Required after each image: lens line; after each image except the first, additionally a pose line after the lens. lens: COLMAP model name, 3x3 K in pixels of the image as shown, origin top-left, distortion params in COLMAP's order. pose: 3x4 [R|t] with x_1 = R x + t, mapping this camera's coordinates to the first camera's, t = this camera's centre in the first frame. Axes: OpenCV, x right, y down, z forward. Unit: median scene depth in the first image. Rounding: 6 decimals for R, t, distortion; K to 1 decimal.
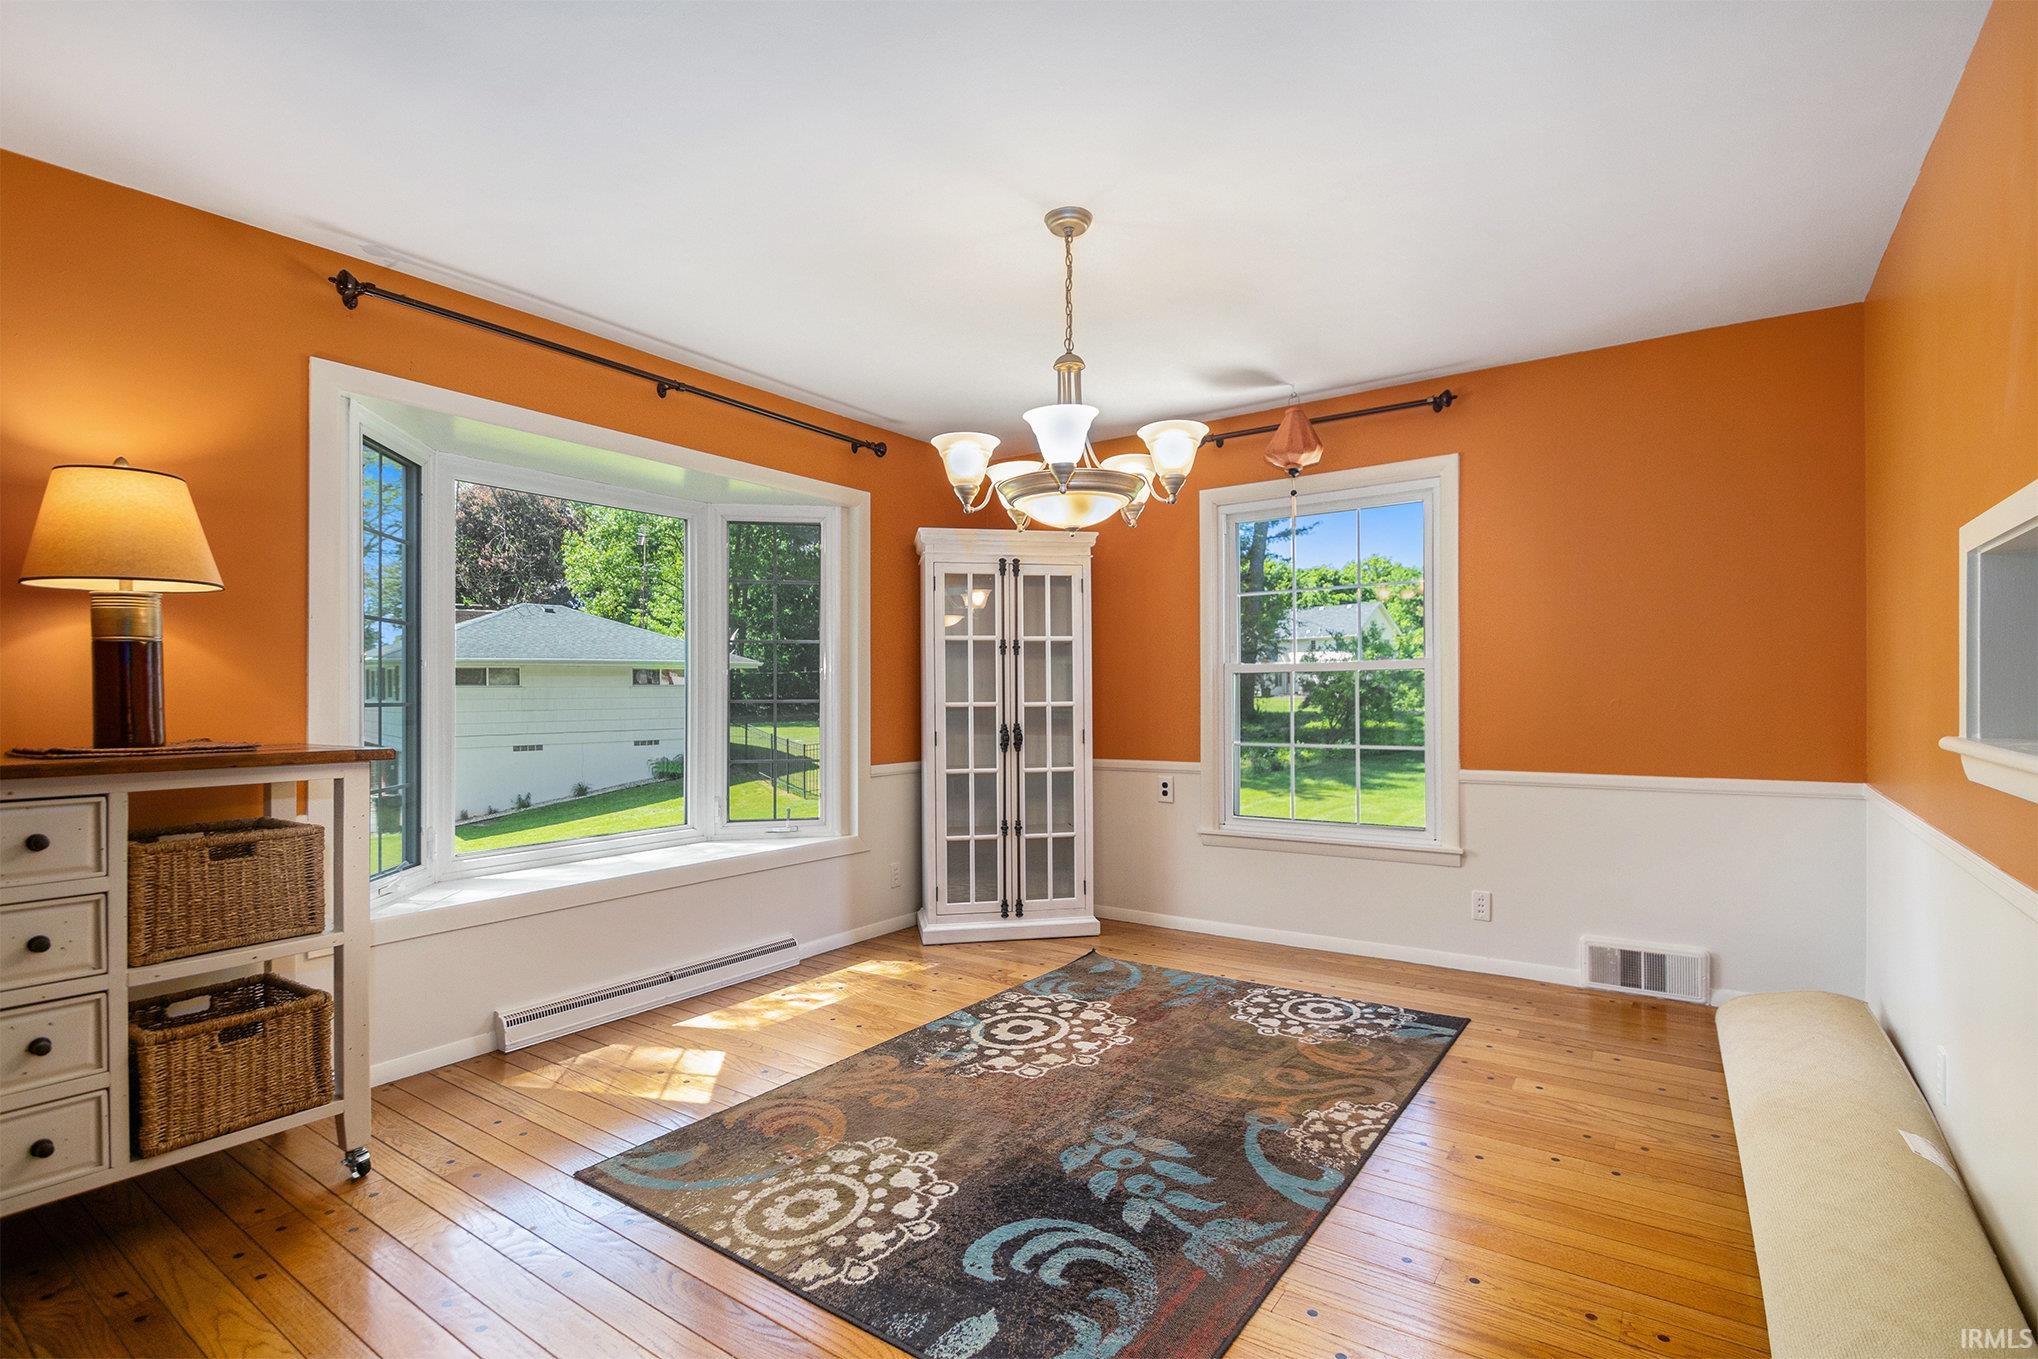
lens RADIAL K [[972.5, 0, 1027.1], [0, 972.5, 692.9], [0, 0, 1]] dist [0.005210, 0.000372]
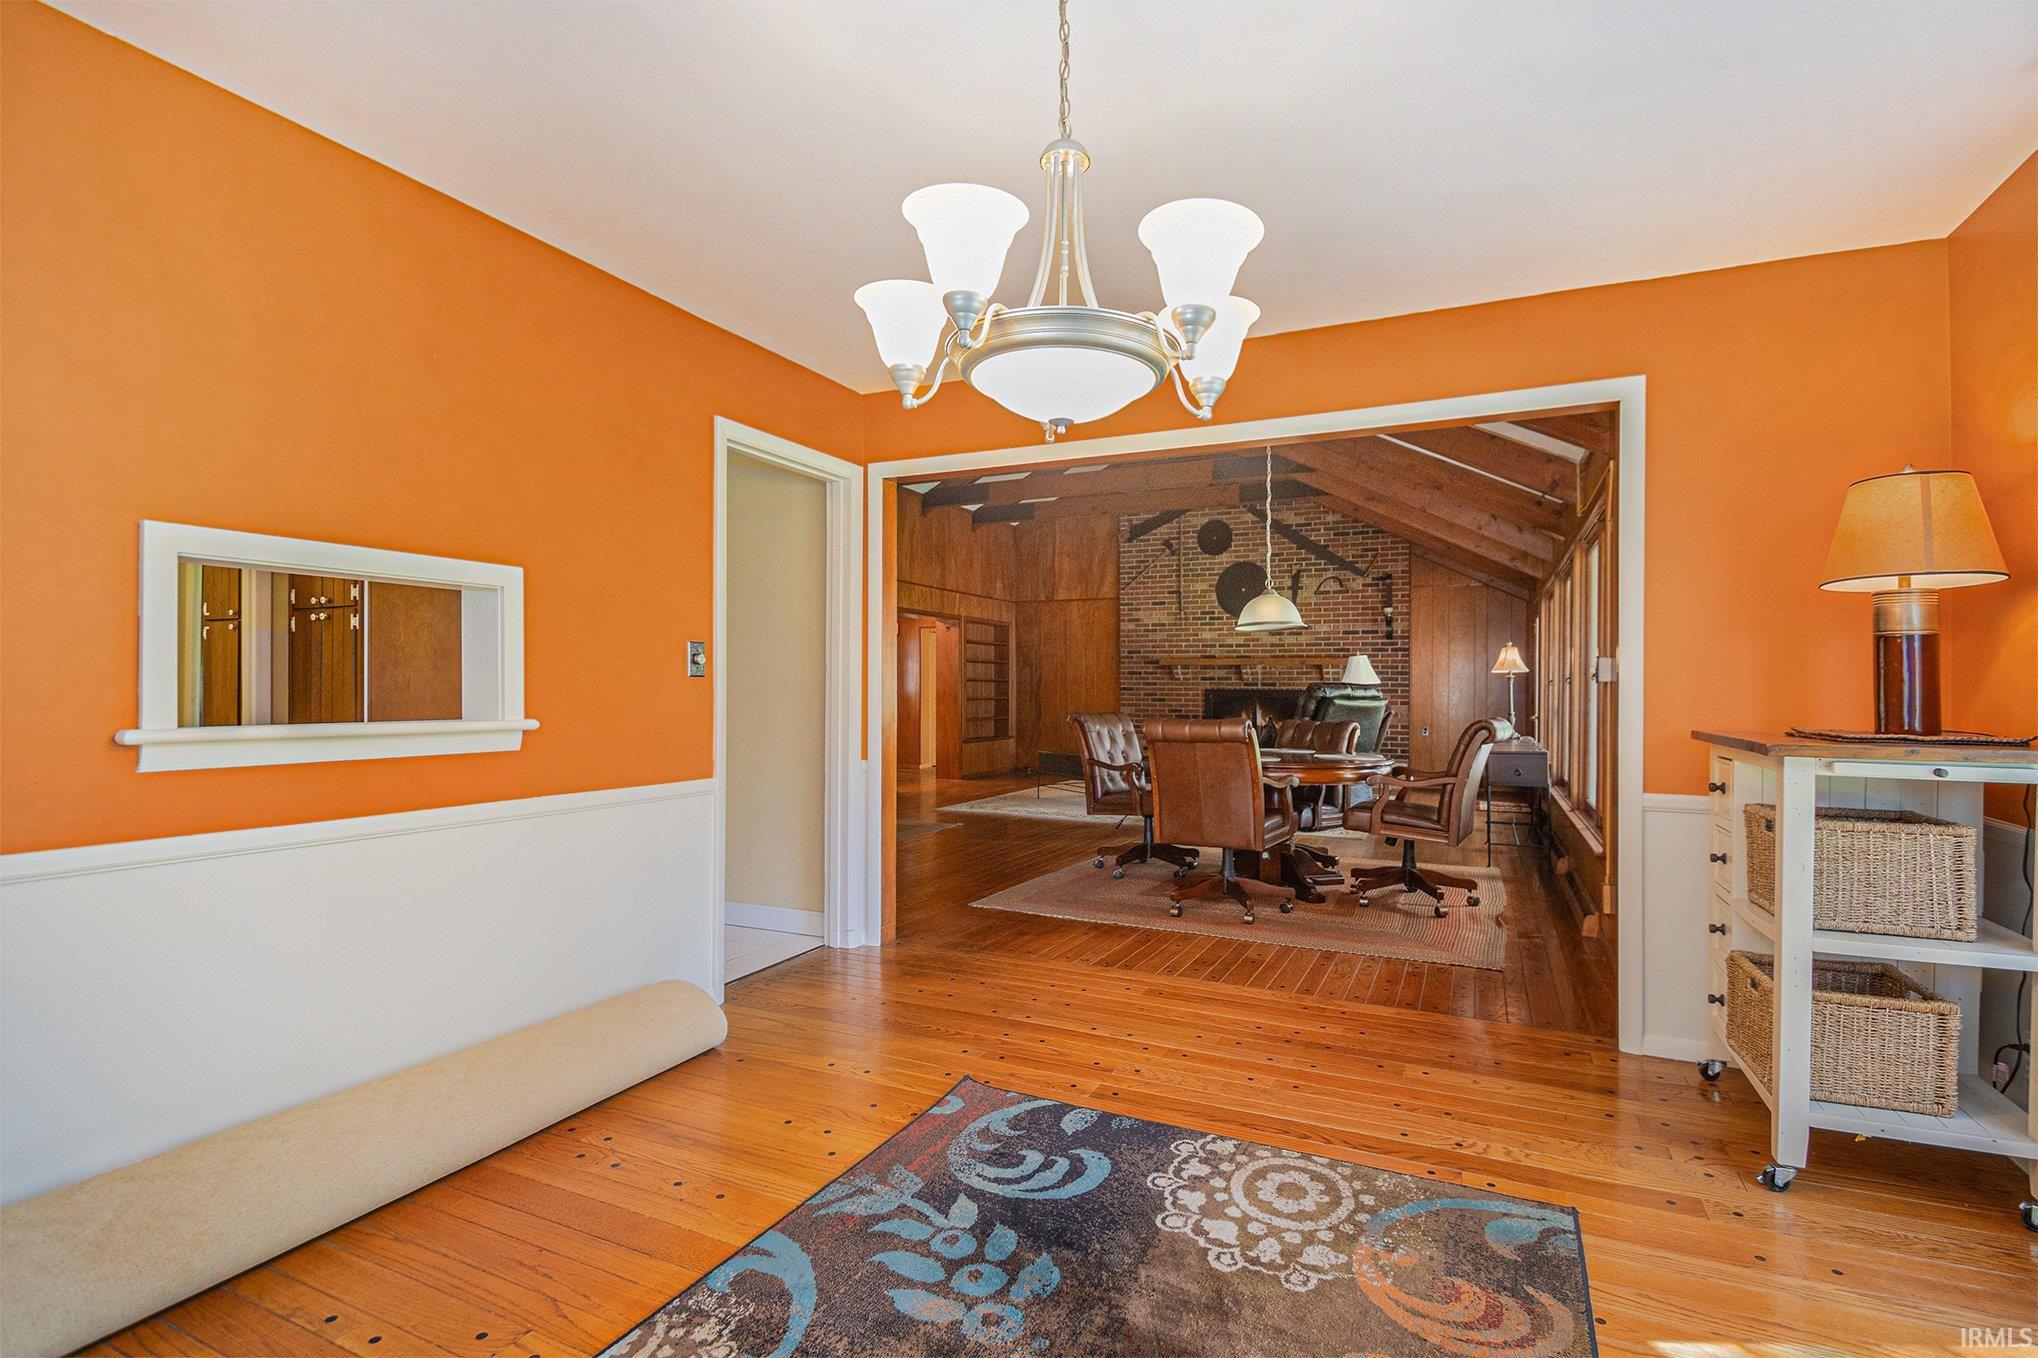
lens RADIAL K [[972.5, 0, 1027.5], [0, 972.5, 686.0], [0, 0, 1]] dist [0.005210, 0.000372]
pose [[-0.985876, 0.000622, -0.167476, 0.220396], [0.001590, 0.999983, -0.005645, 0.008081], [0.167470, -0.005832, -0.985860, 2.052030]]
